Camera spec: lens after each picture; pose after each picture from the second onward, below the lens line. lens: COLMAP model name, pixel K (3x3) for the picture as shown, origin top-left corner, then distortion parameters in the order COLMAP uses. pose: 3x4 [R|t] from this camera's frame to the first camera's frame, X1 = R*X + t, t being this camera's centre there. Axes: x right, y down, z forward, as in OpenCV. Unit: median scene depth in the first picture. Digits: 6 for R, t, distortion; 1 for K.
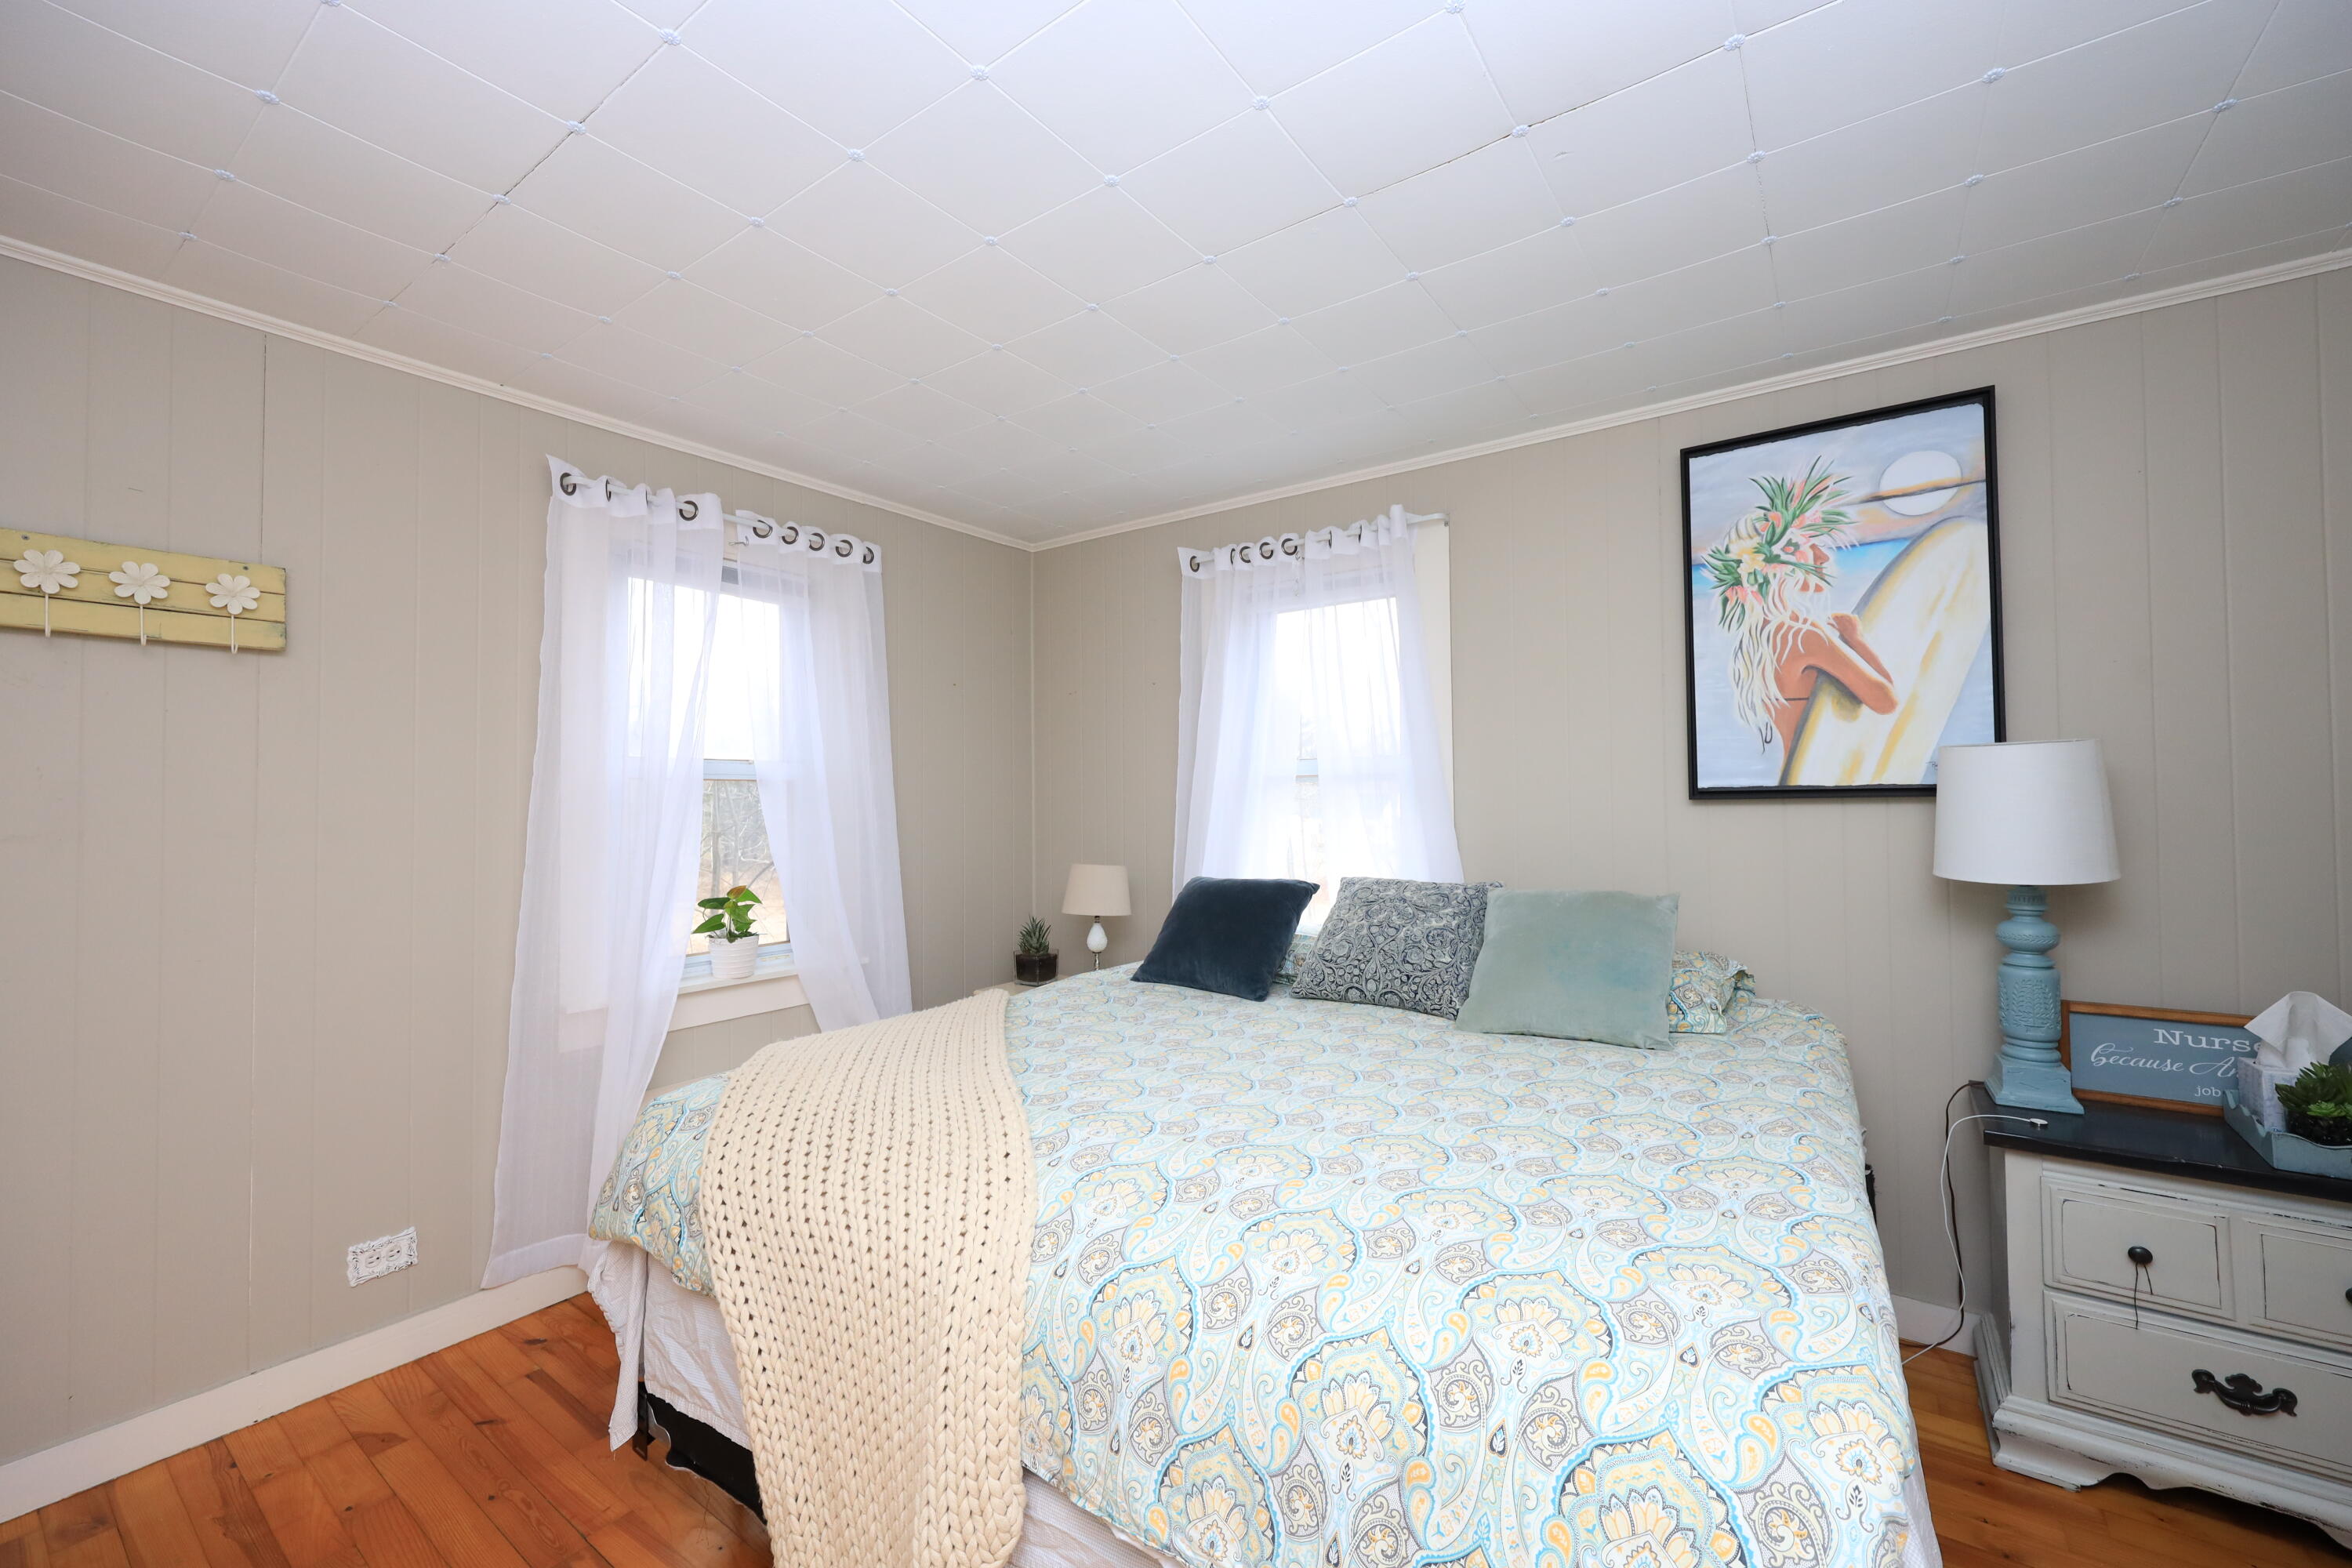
lens RADIAL K [[937.2, 0, 1184.1], [0, 937.2, 783.2], [0, 0, 1]] dist [0.002919, 0.000625]
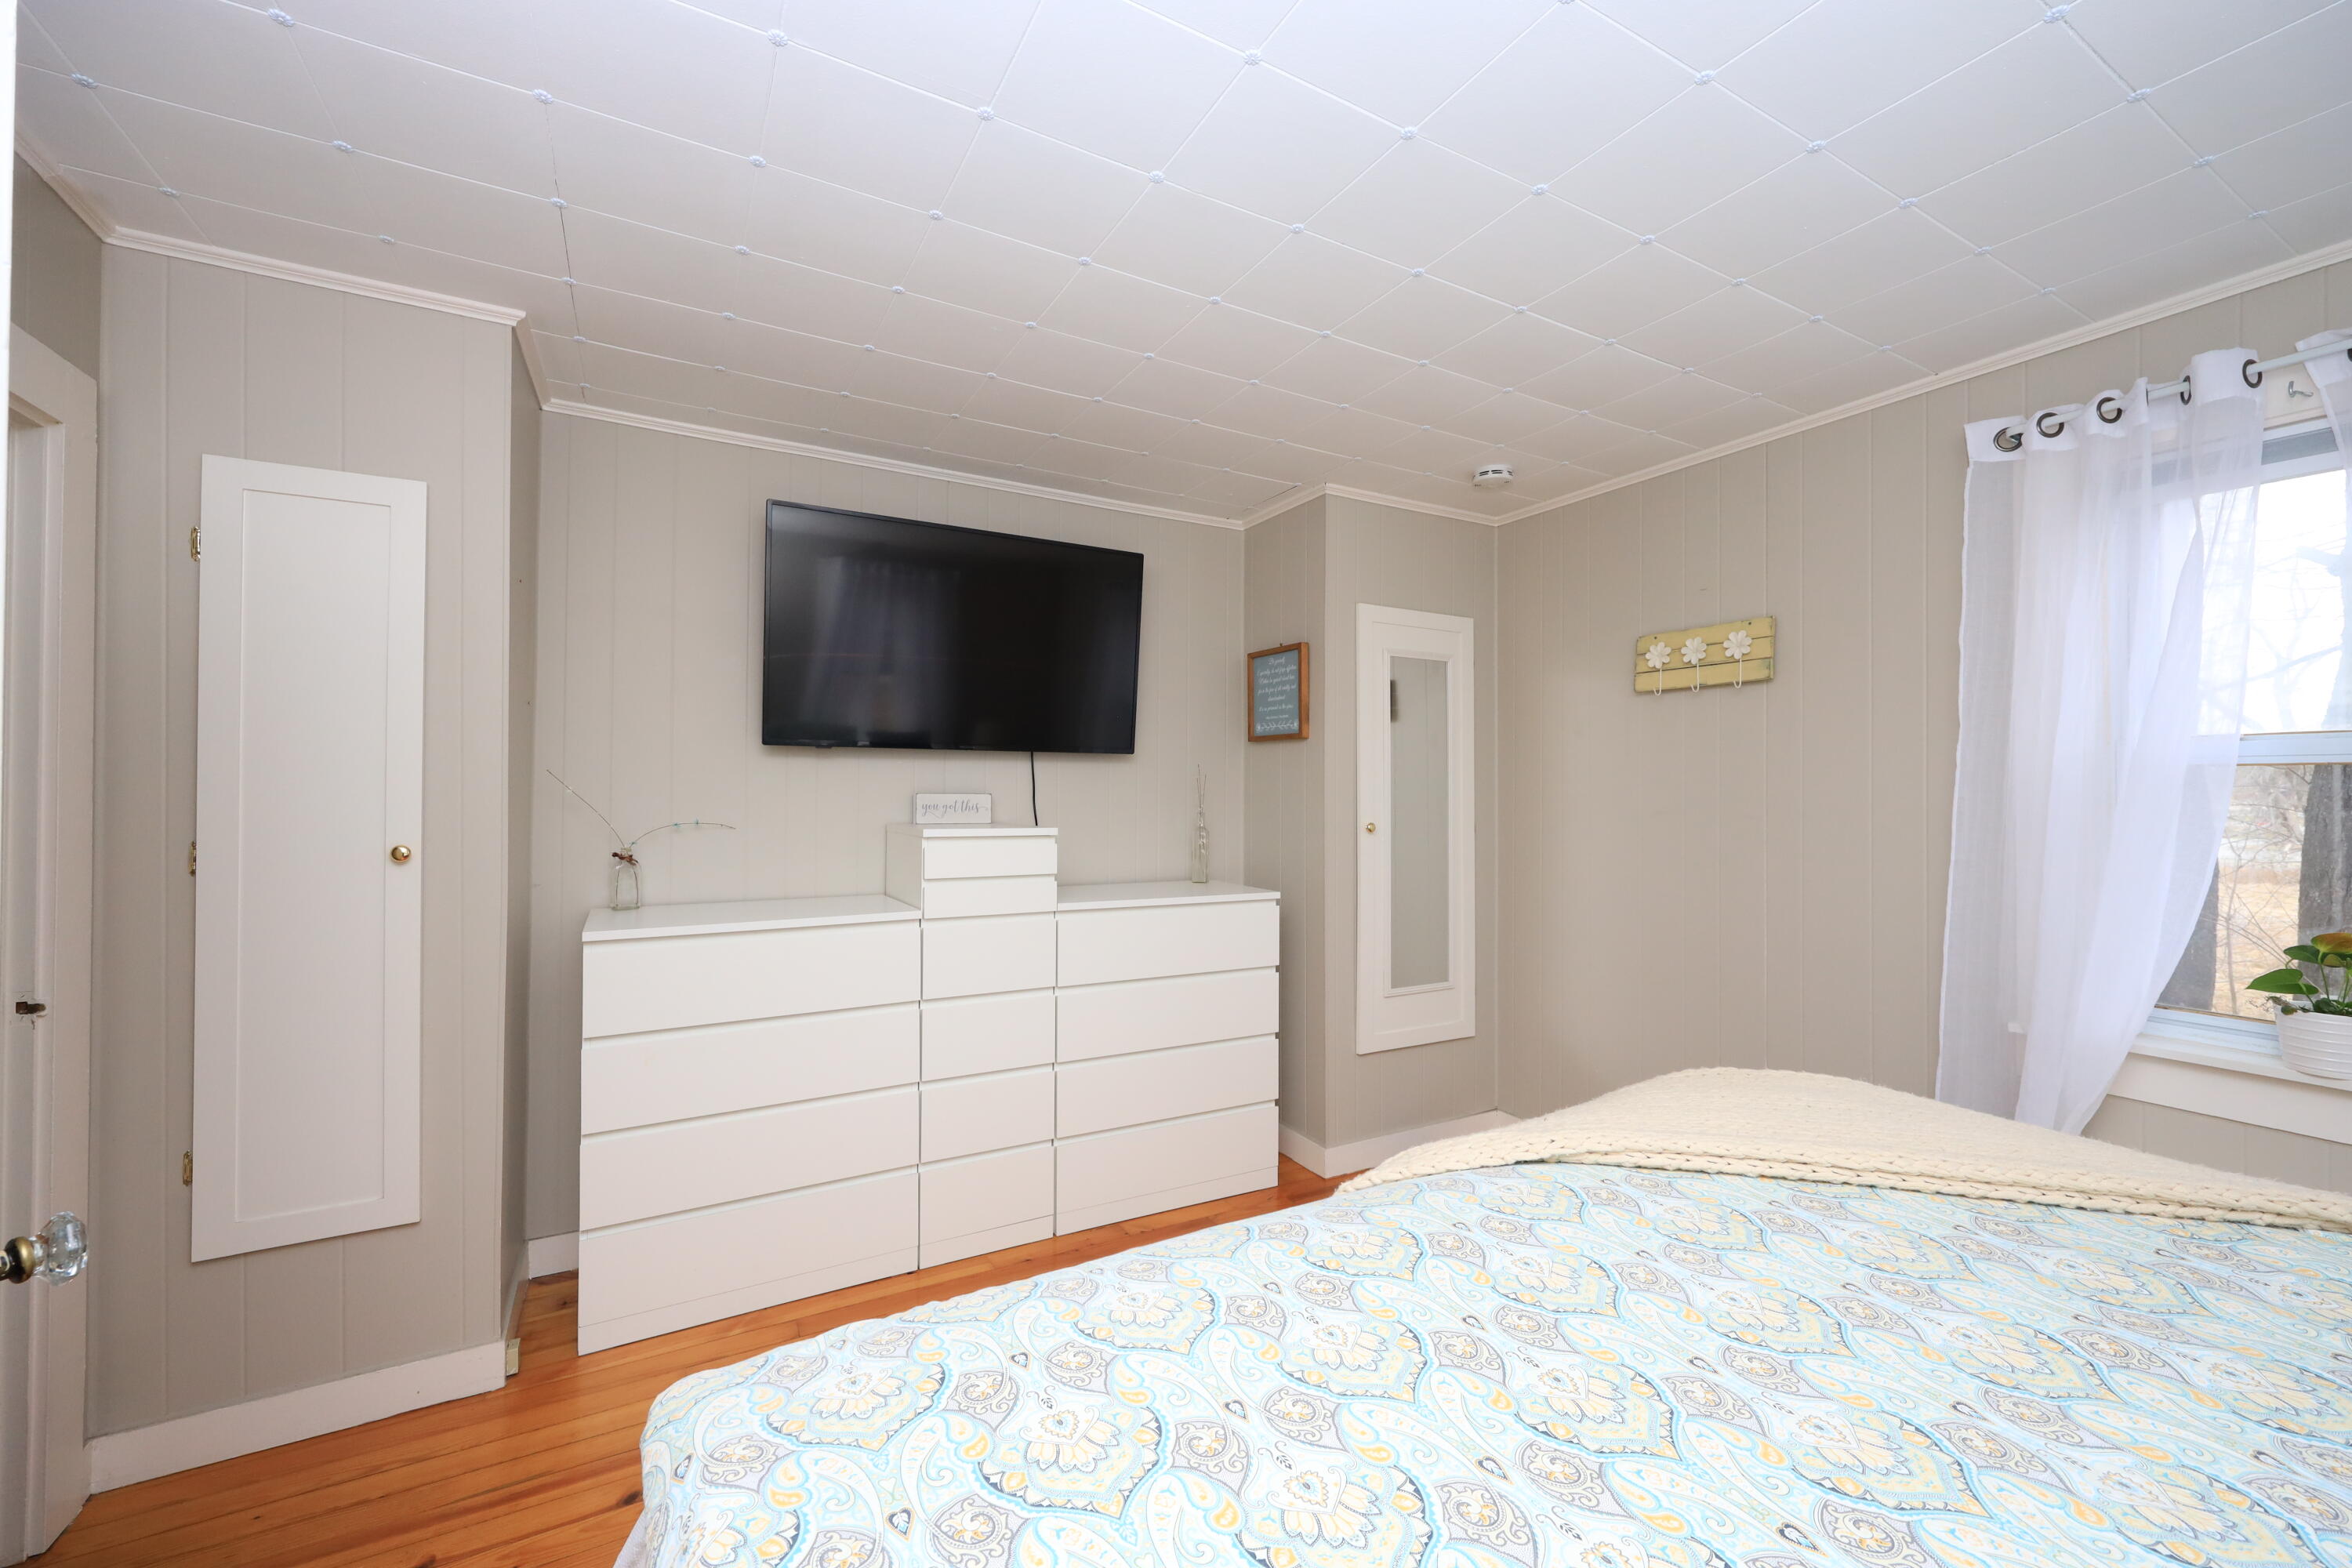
lens RADIAL K [[937.2, 0, 1184.1], [0, 937.2, 783.2], [0, 0, 1]] dist [0.002919, 0.000625]
pose [[-0.421433, -0.001677, -0.906858, 0.644922], [0.016796, 0.999812, -0.009655, 0.005476], [0.906704, -0.019300, -0.421326, 0.879368]]
